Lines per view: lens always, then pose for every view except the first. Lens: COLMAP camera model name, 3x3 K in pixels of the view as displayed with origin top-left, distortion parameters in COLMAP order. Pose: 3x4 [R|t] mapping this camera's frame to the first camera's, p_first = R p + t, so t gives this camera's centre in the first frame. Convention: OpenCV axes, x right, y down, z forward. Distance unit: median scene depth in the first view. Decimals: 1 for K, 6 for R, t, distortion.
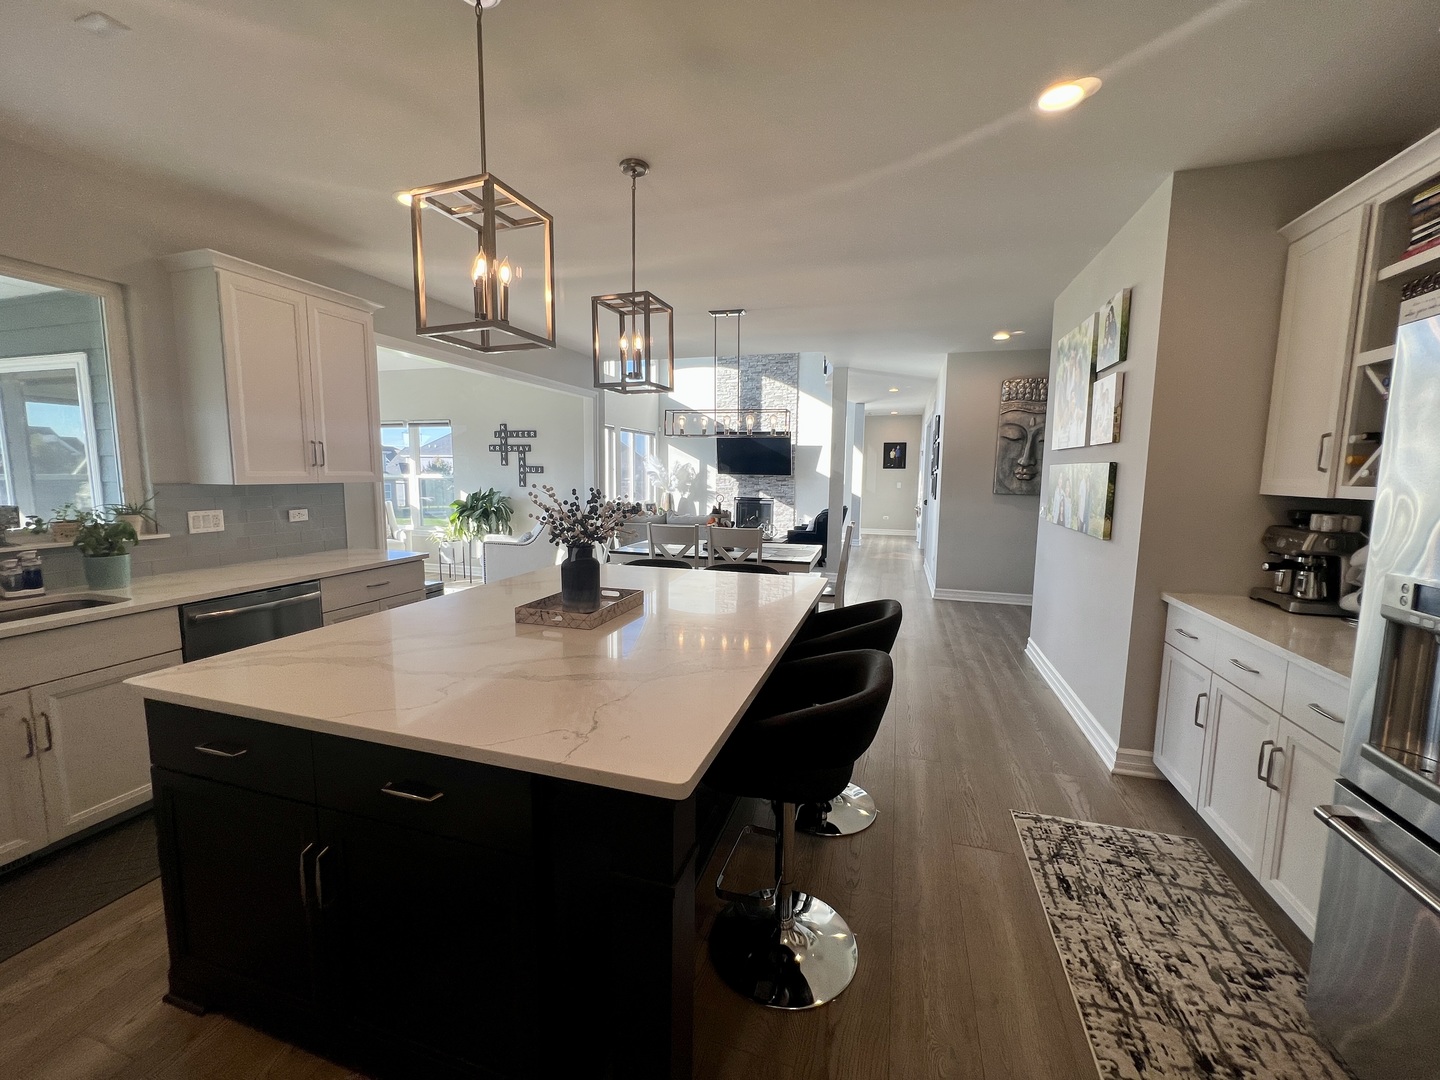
lens RADIAL K [[578.4, 0, 718.1], [0, 578.4, 535.5], [0, 0, 1]] dist [-0.000312, 0.000298]
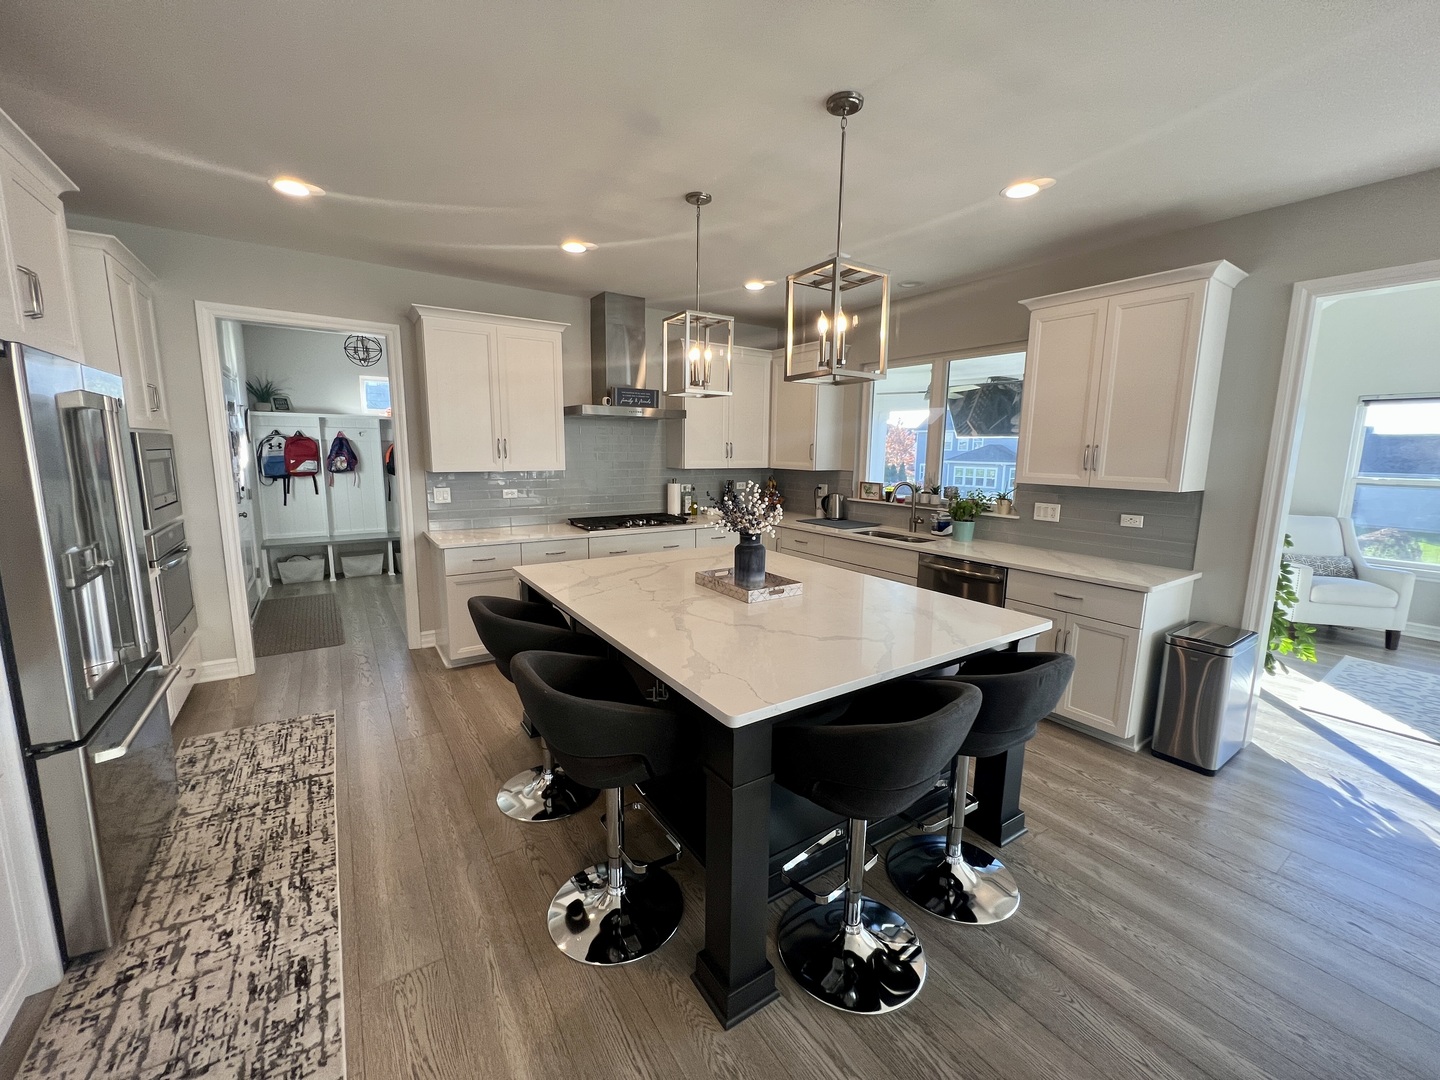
lens RADIAL K [[578.4, 0, 718.1], [0, 578.4, 535.5], [0, 0, 1]] dist [-0.000312, 0.000298]
pose [[-0.627645, 0.100376, -0.772001, 0.221635], [-0.105964, 0.971409, 0.212453, -0.068603], [0.771254, 0.215150, -0.599064, 0.502508]]
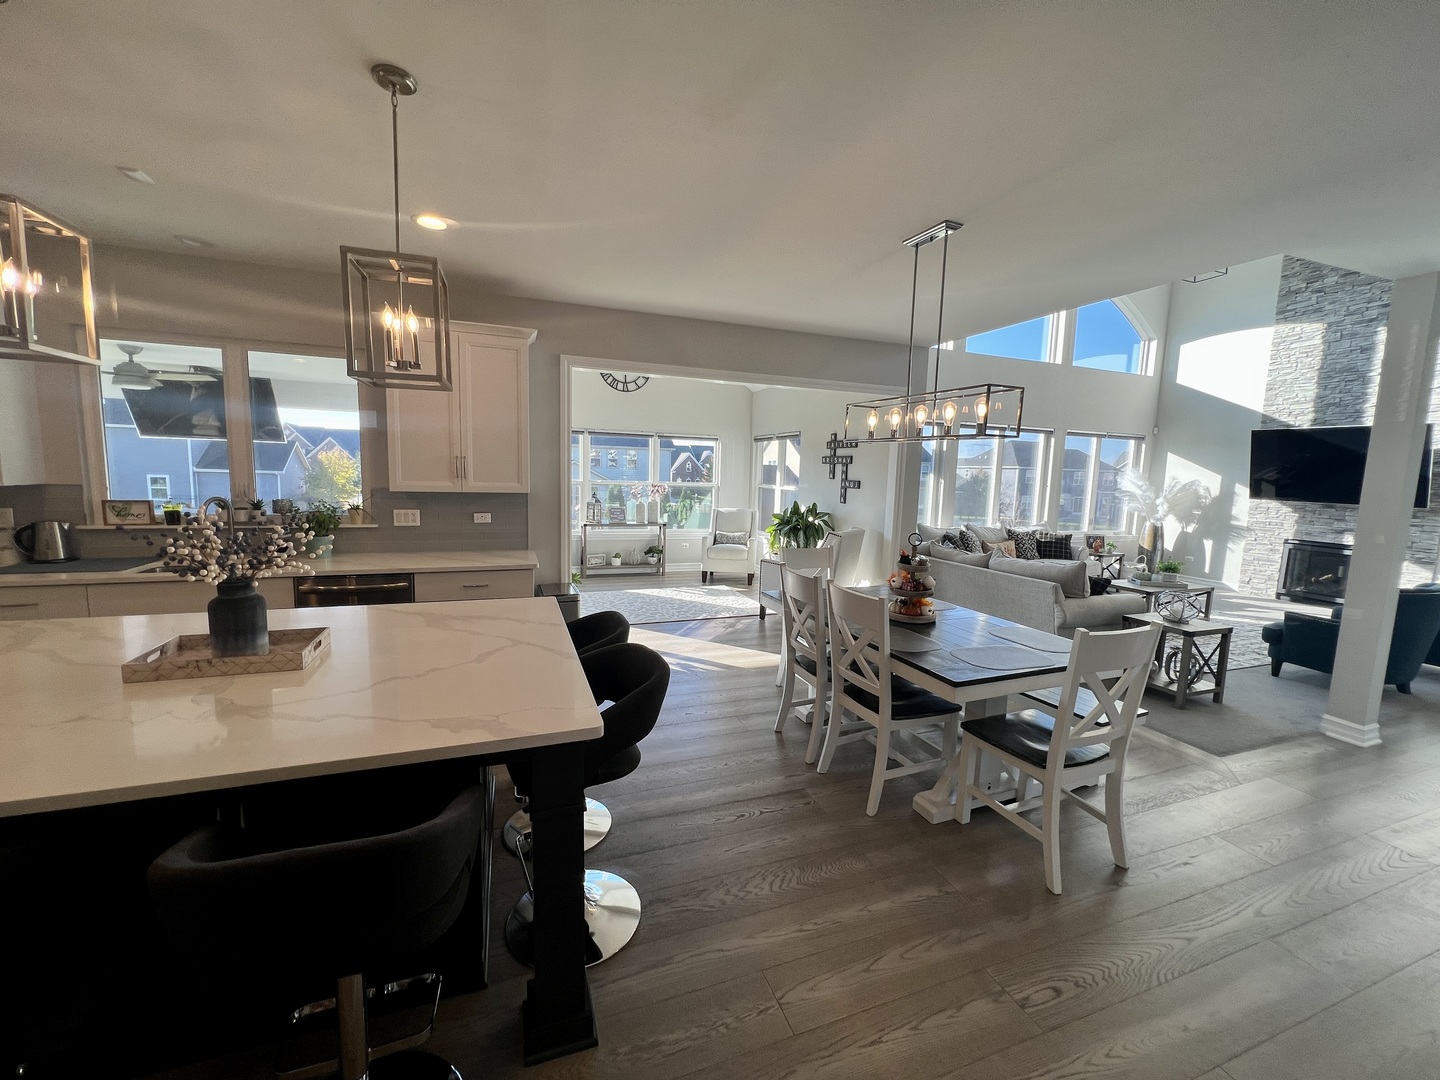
lens RADIAL K [[578.4, 0, 718.1], [0, 578.4, 535.5], [0, 0, 1]] dist [-0.000312, 0.000298]
pose [[0.611909, 0.096015, -0.785078, 0.249923], [-0.110962, 0.993209, 0.034984, -0.045427], [0.783106, 0.065707, 0.618408, 0.307099]]
